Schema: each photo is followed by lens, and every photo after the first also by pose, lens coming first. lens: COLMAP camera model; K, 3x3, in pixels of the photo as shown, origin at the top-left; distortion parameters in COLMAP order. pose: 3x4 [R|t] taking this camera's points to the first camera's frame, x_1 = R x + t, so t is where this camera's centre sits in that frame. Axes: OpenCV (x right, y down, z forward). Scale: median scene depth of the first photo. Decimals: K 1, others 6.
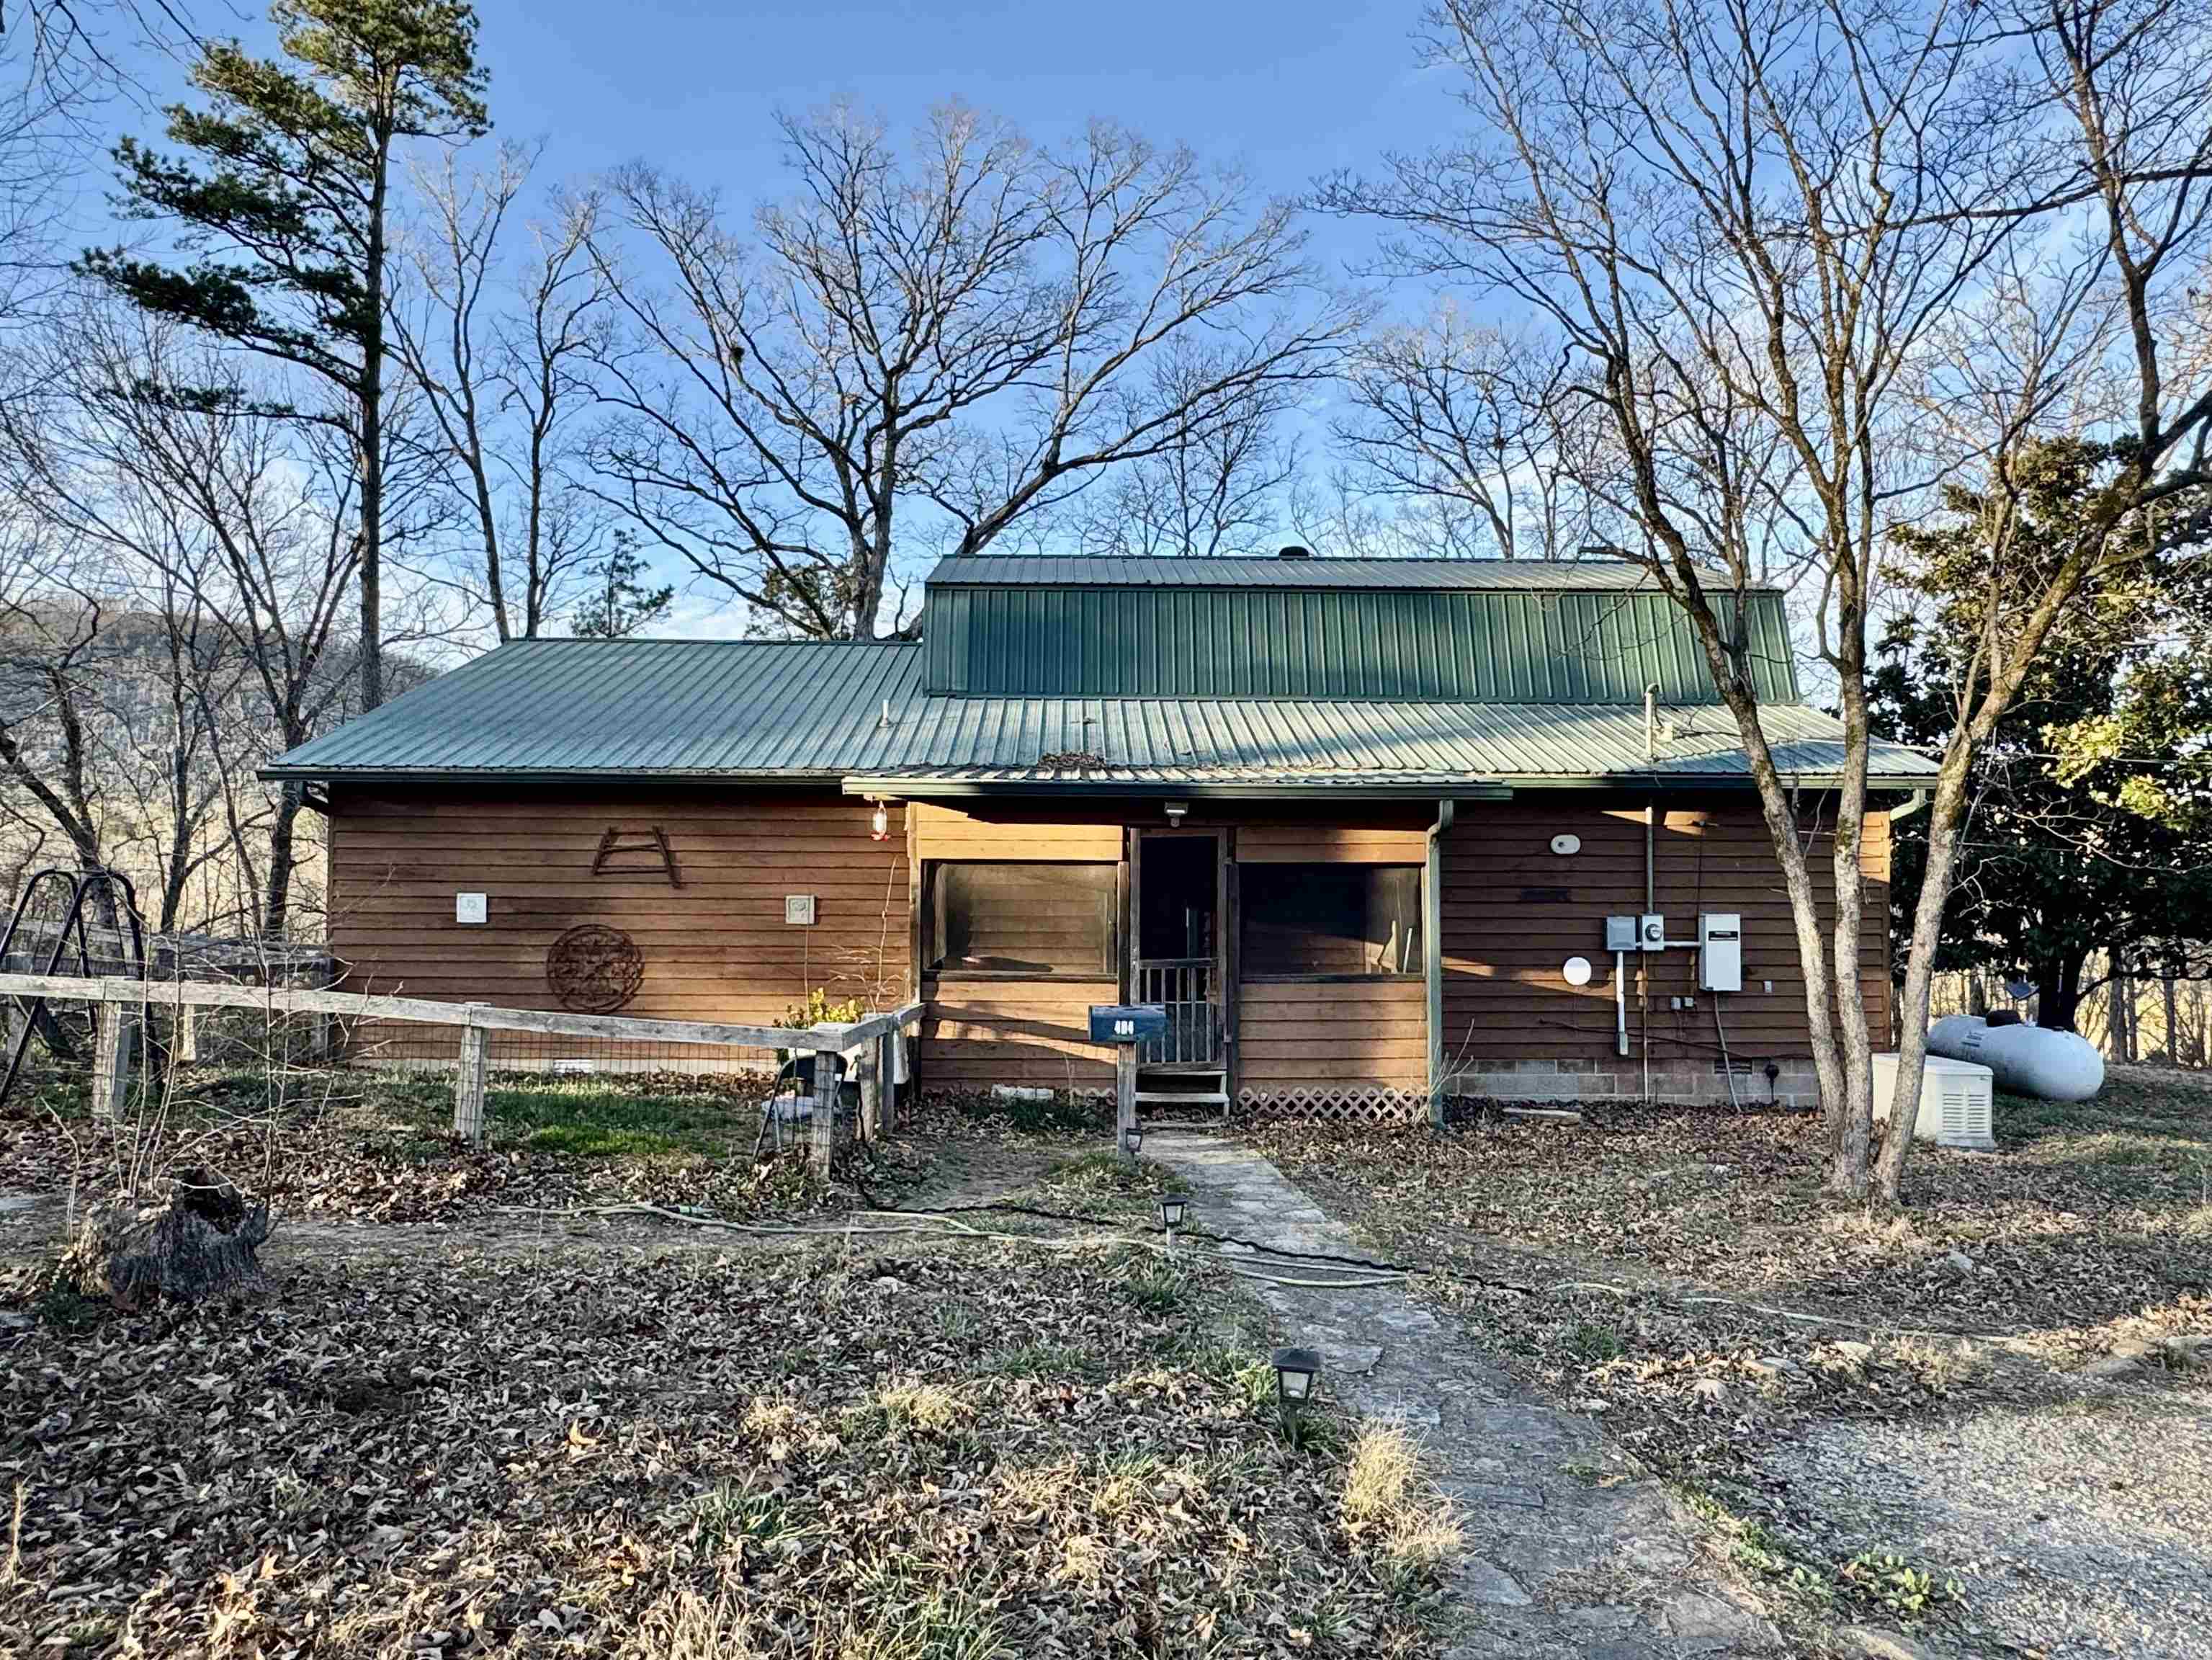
lens RADIAL K [[1414.2, 0, 1106.0], [0, 1414.2, 830.0], [0, 0, 1]] dist [-0.001003, 0.000255]
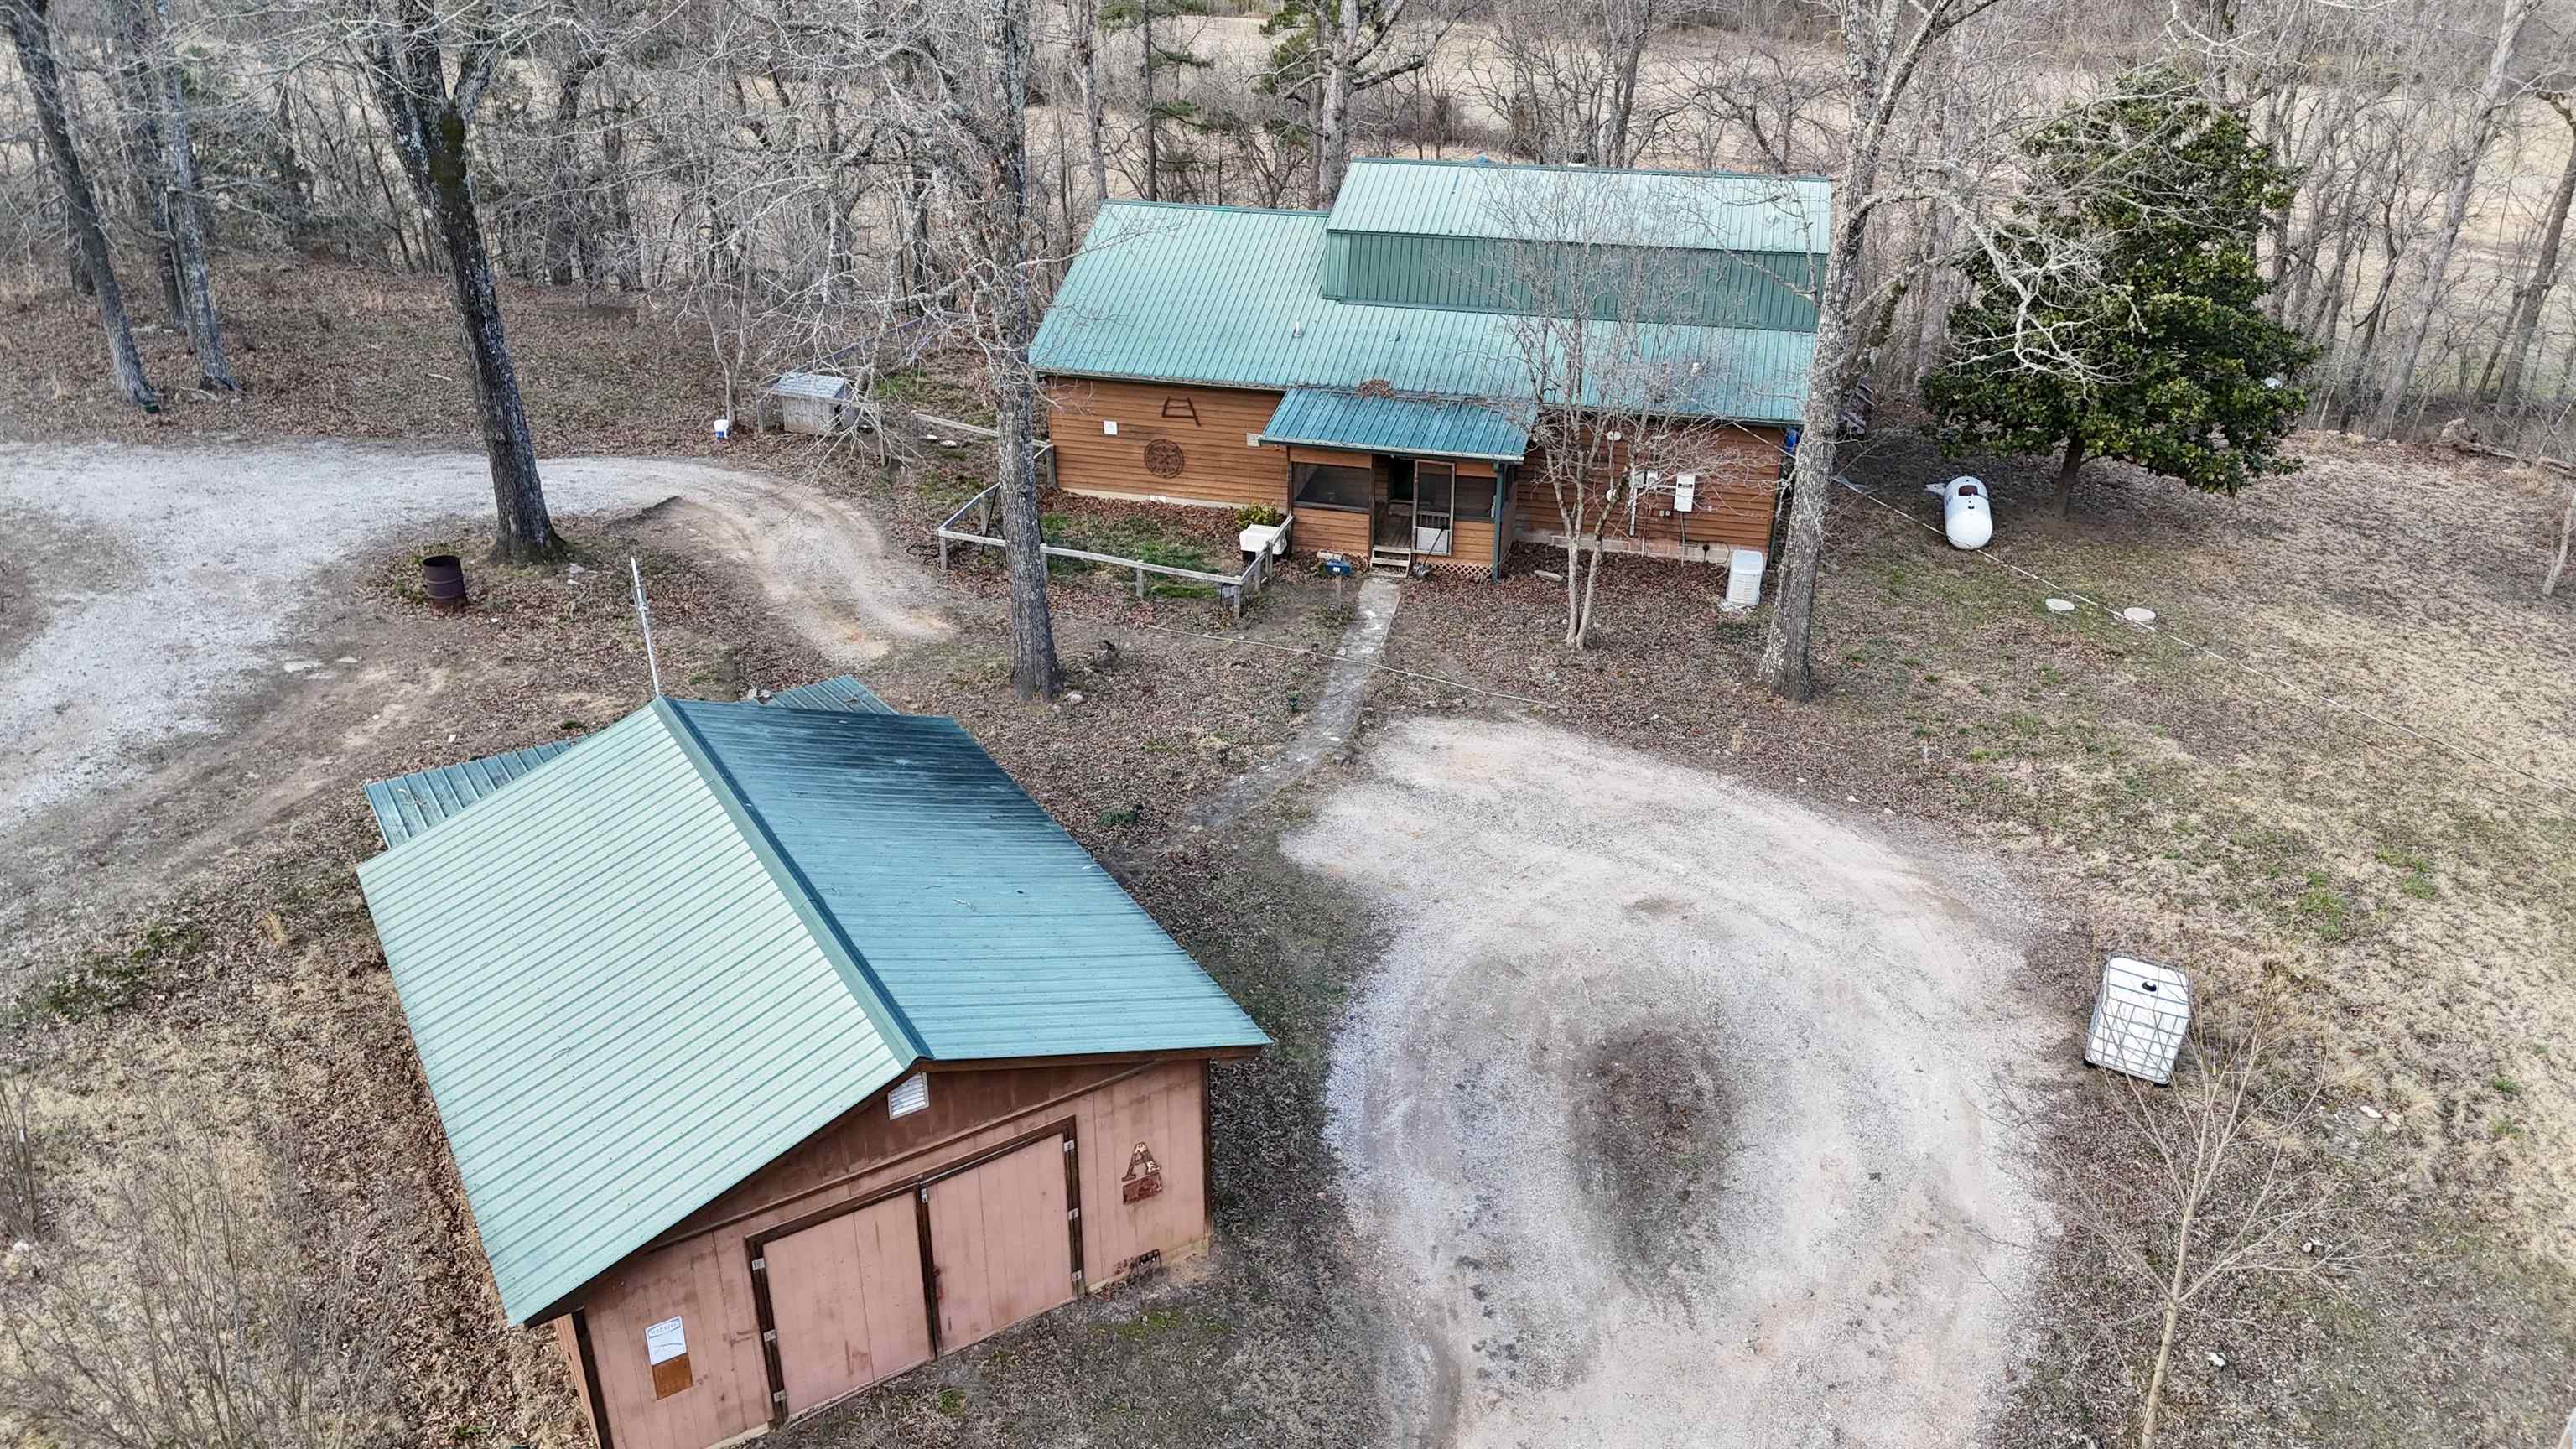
lens RADIAL K [[1816.3, 0, 1288.0], [0, 1816.3, 724.5], [0, 0, 1]] dist [0.000083, -0.000022]
pose [[0.963665, 0.114907, -0.241137, 0.553345], [0.013492, 0.880654, 0.473568, -0.868323], [0.266774, -0.459614, 0.847105, -1.534152]]
